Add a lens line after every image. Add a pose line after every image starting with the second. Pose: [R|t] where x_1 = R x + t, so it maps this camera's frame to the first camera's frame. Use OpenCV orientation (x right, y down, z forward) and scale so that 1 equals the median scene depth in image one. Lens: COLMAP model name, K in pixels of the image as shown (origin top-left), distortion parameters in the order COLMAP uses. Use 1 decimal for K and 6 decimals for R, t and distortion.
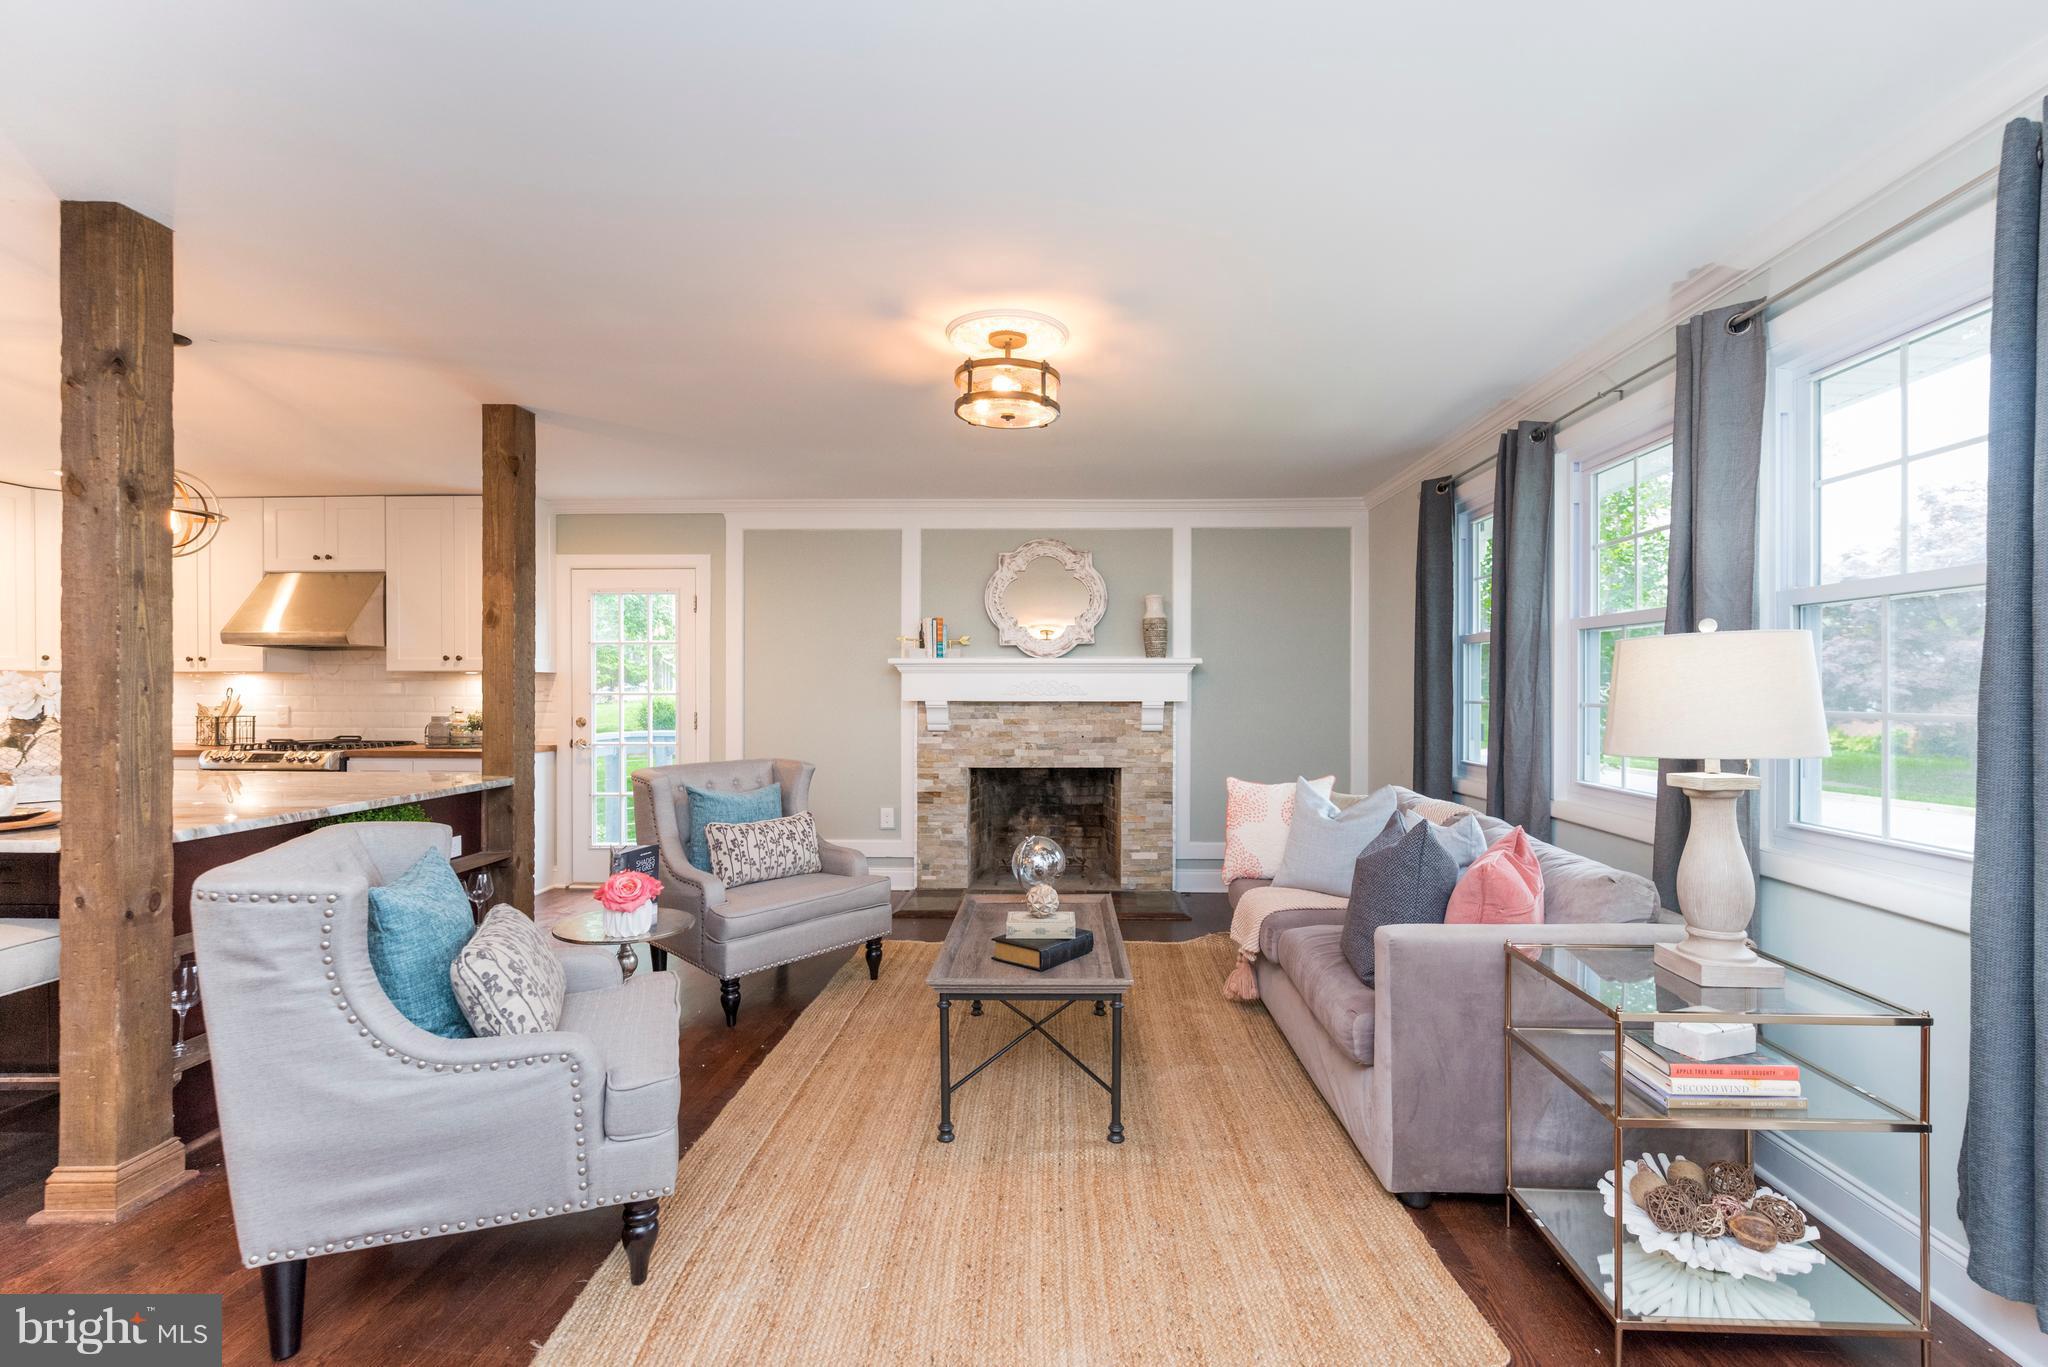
lens RADIAL K [[890.8, 0, 1051.7], [0, 890.8, 692.4], [0, 0, 1]] dist [0.000092, -0.000266]
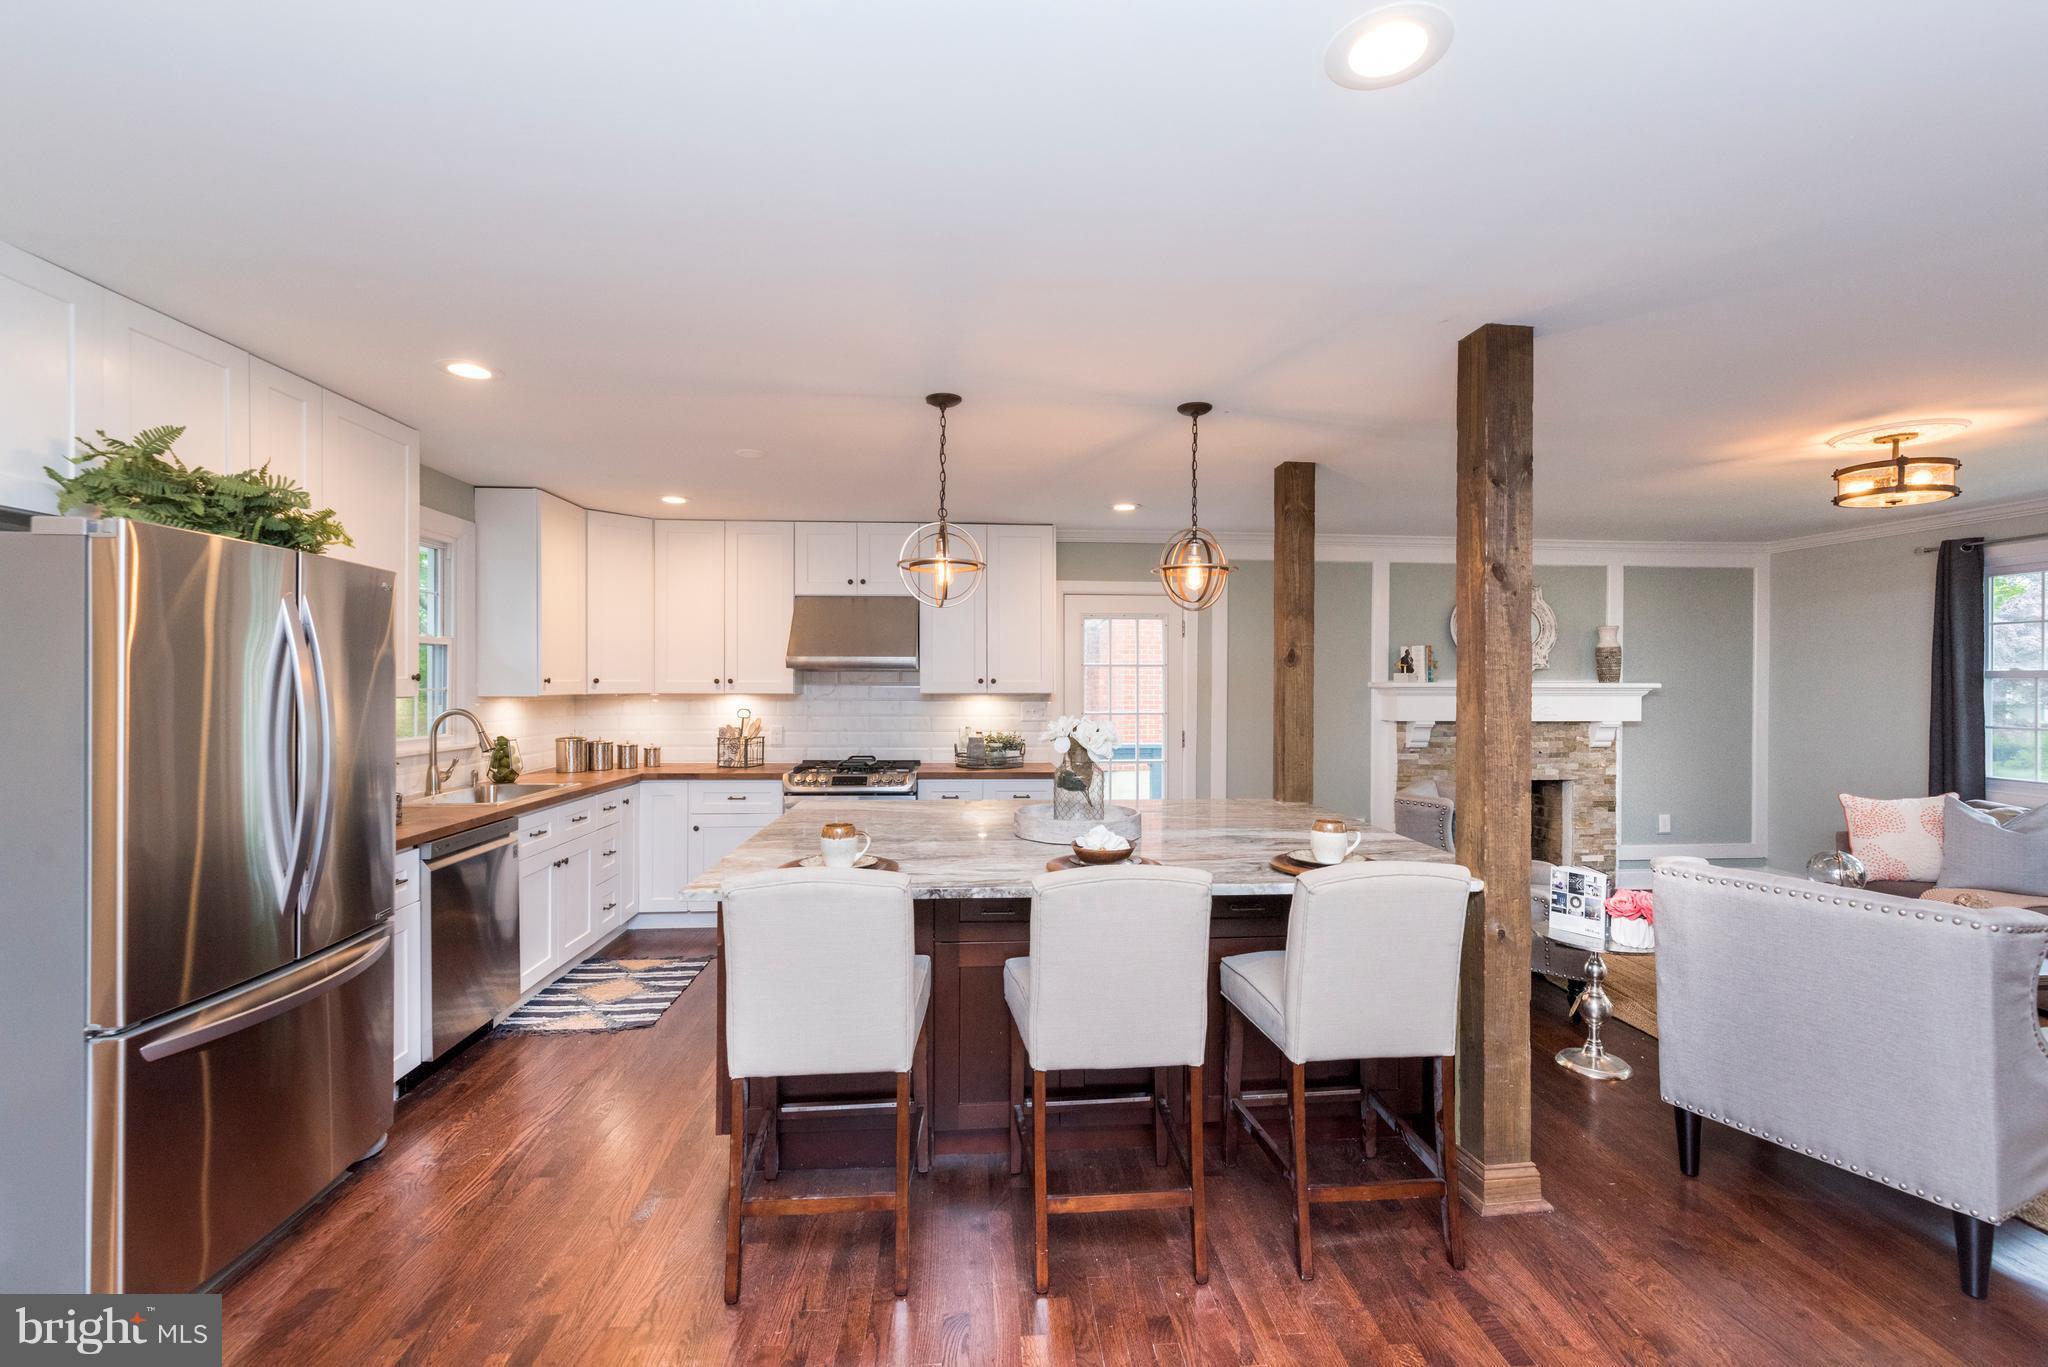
lens RADIAL K [[881.3, 0, 1035.0], [0, 881.3, 684.0], [0, 0, 1]] dist [0.000093, -0.000377]
pose [[0.993773, 0.002182, 0.111399, -0.722211], [-0.002114, 0.999997, -0.000729, -0.033934], [-0.111400, 0.000489, 0.993776, -0.025371]]
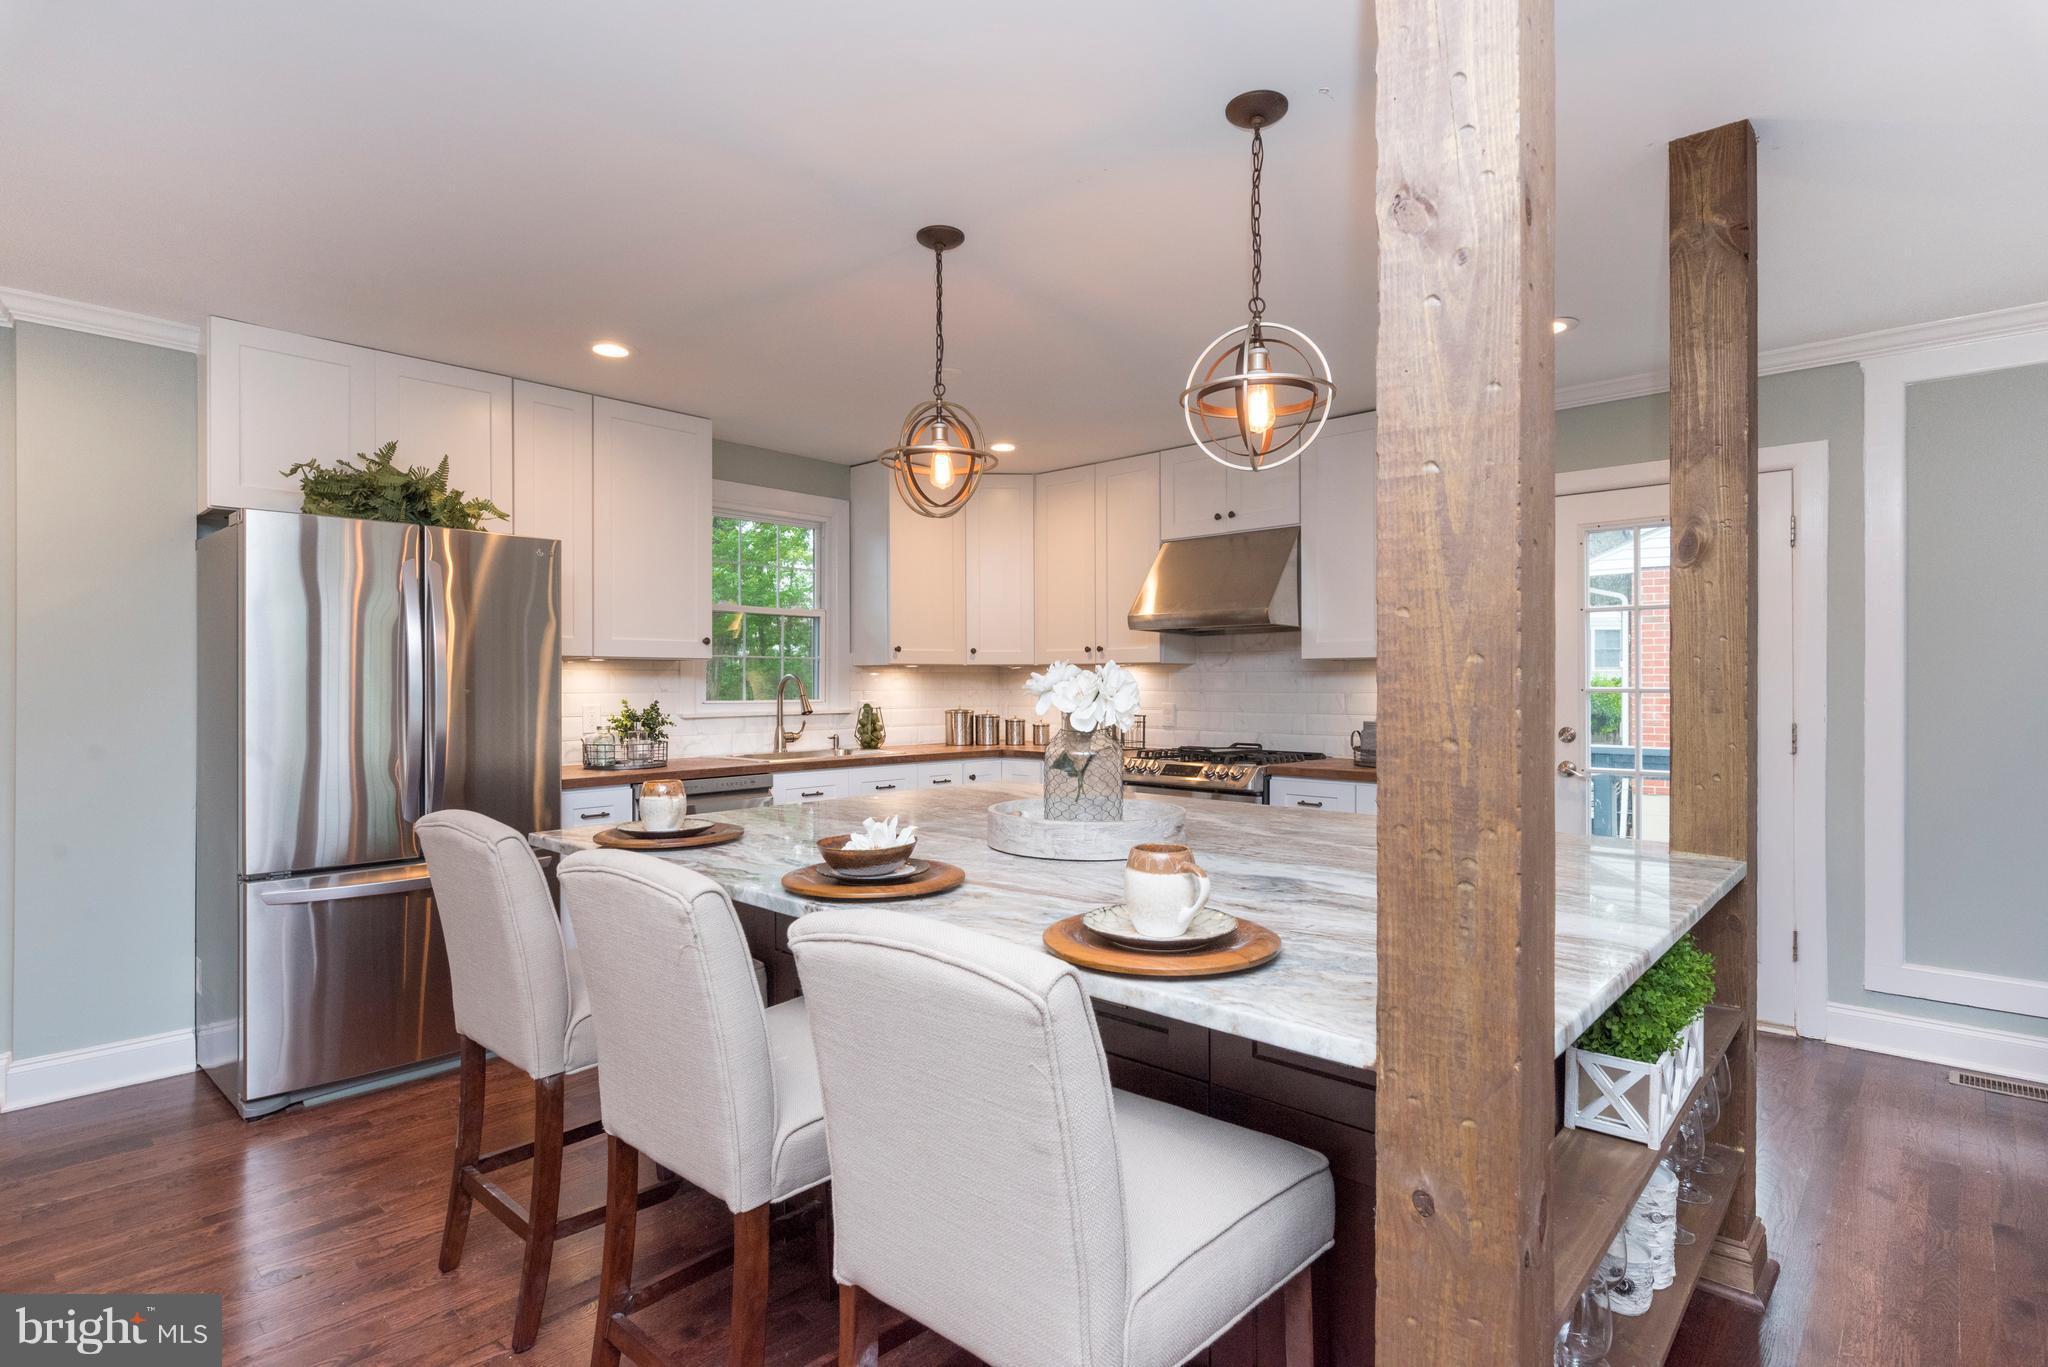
lens RADIAL K [[1015.0, 0, 1024.0], [0, 1015.0, 683.5], [0, 0, 1]] dist [-0.003579, -0.000598]
pose [[0.758069, 0.000106, -0.652174, -0.366559], [-0.000664, 1.000000, -0.000609, -0.003082], [0.652174, 0.000895, 0.758069, 0.205331]]
